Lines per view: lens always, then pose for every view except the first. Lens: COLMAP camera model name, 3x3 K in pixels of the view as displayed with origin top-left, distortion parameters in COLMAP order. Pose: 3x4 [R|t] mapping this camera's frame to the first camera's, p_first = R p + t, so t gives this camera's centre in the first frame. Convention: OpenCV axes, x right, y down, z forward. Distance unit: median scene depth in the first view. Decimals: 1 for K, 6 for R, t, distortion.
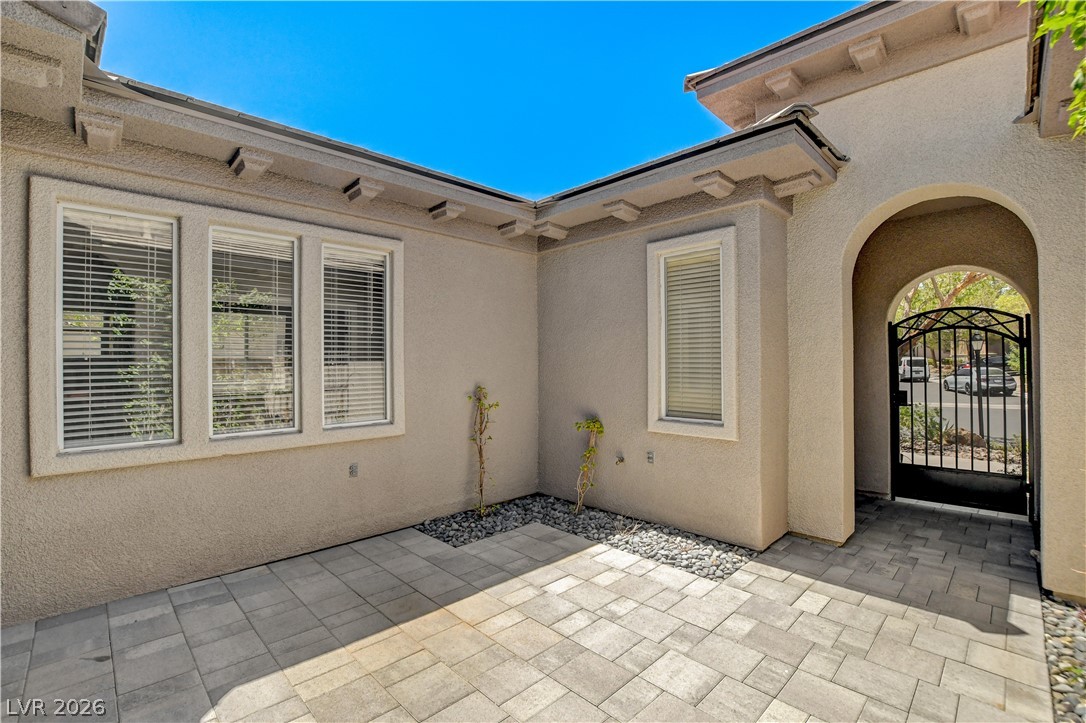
lens RADIAL K [[498.8, 0, 539.4], [0, 498.8, 357.8], [0, 0, 1]] dist [-0.018430, 0.001345]
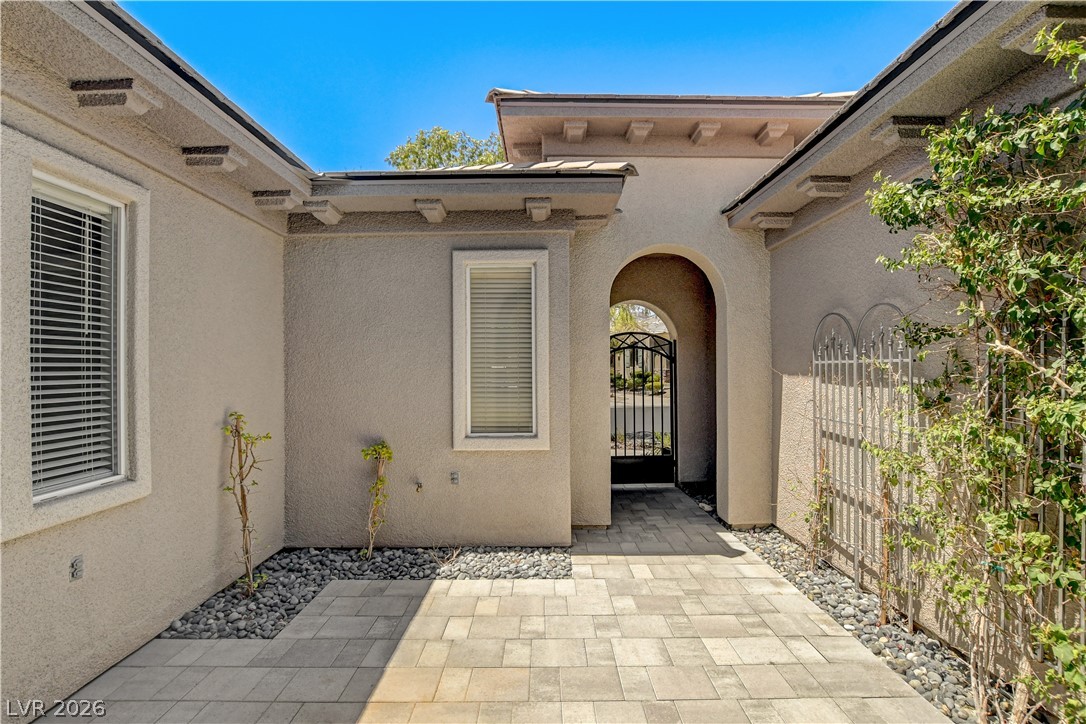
lens RADIAL K [[574.1, 0, 540.5], [0, 574.1, 366.3], [0, 0, 1]] dist [-0.018867, 0.002986]
pose [[0.685571, 0.002525, 0.728001, -0.479383], [-0.003130, 0.999995, -0.000520, -0.011811], [-0.727999, -0.001922, 0.685575, 0.147356]]
